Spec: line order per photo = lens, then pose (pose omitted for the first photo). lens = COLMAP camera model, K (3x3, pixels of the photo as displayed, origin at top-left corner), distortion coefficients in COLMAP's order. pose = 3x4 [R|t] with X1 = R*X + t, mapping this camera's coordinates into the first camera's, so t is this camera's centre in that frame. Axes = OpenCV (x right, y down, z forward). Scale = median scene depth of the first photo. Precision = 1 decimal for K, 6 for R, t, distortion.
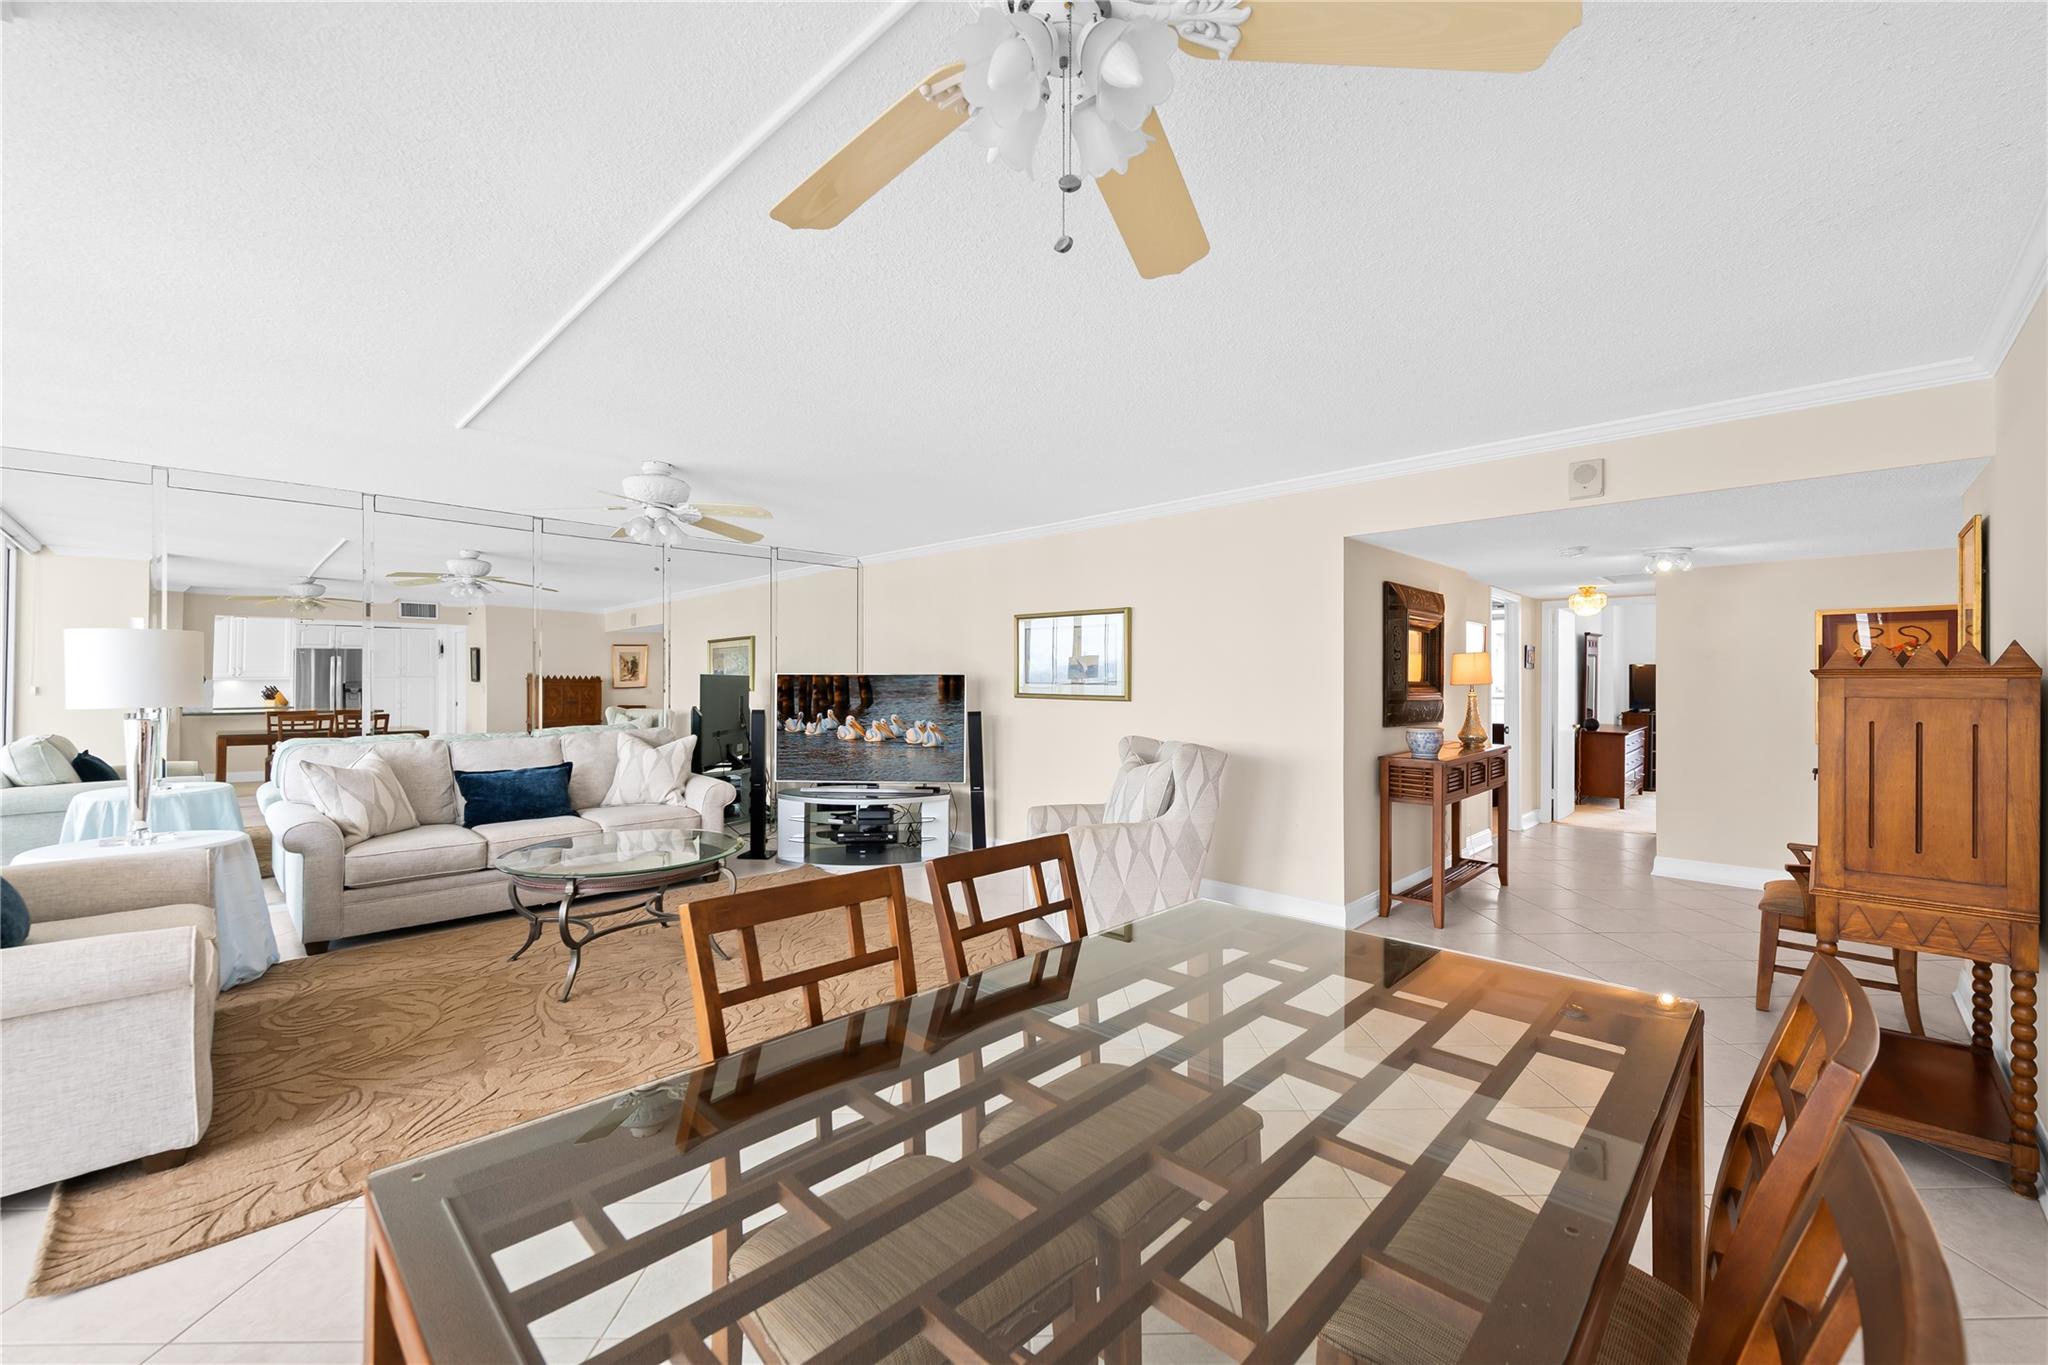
lens RADIAL K [[803.6, 0, 1029.8], [0, 803.6, 681.9], [0, 0, 1]] dist [-0.001040, -0.002399]
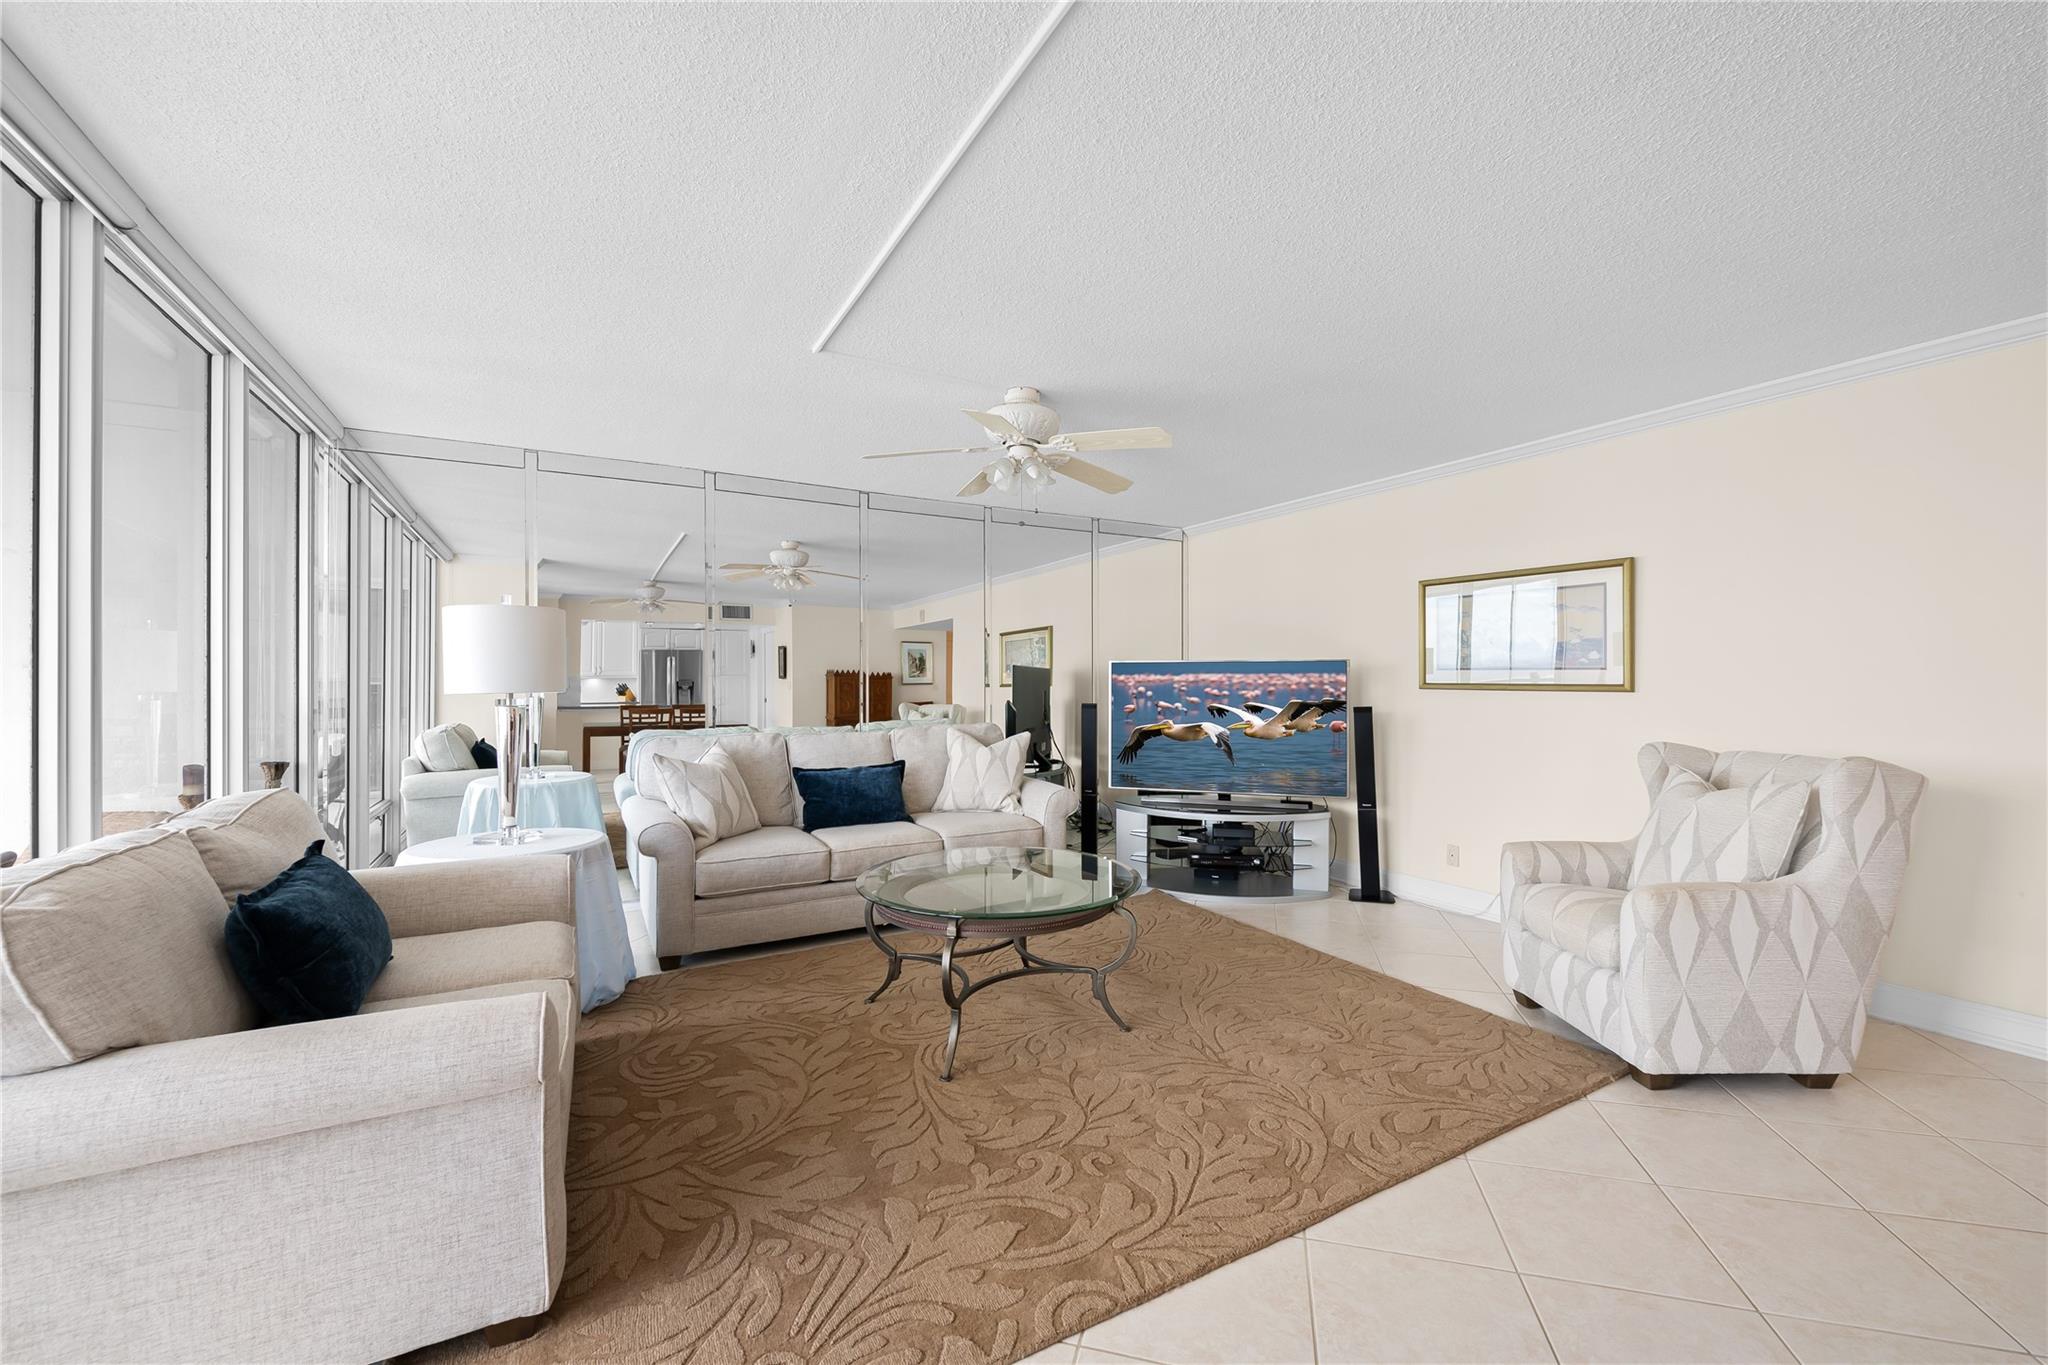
lens RADIAL K [[801.6, 0, 1032.9], [0, 801.6, 685.1], [0, 0, 1]] dist [0.002212, -0.005034]
pose [[0.959979, -0.002174, -0.280064, -0.224111], [0.002889, 0.999994, 0.002141, 0.018379], [0.280058, -0.002864, 0.959979, 0.228924]]
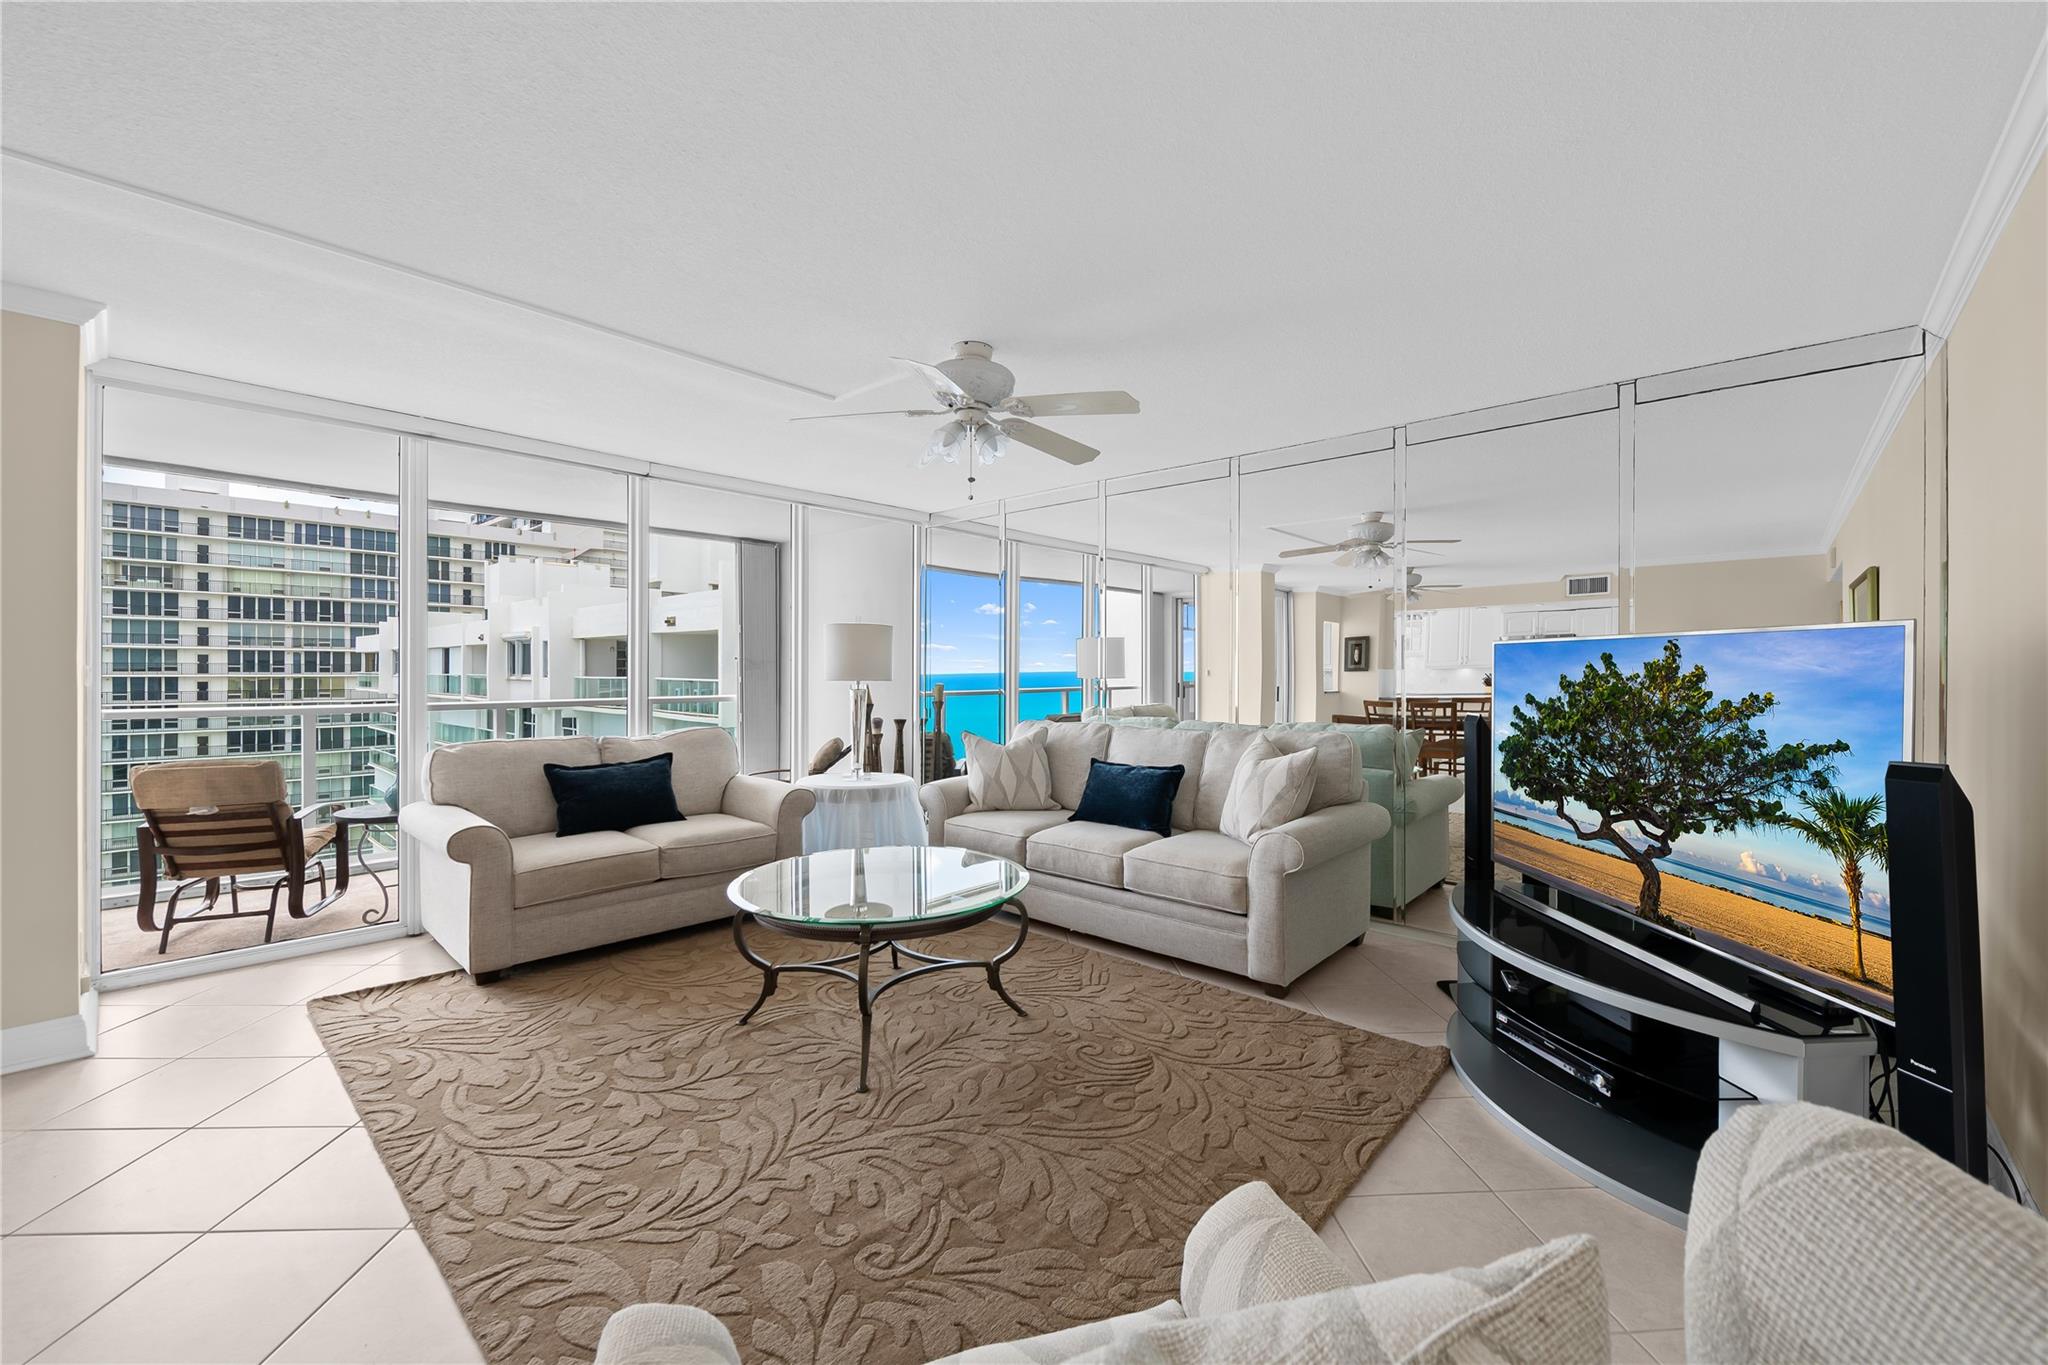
lens RADIAL K [[813.4, 0, 1034.5], [0, 813.4, 677.4], [0, 0, 1]] dist [0.001419, -0.004689]
pose [[0.037557, 0.004812, -0.999283, 0.242039], [-0.000250, 0.999988, 0.004806, 0.013745], [0.999294, 0.000070, 0.037558, 0.999252]]
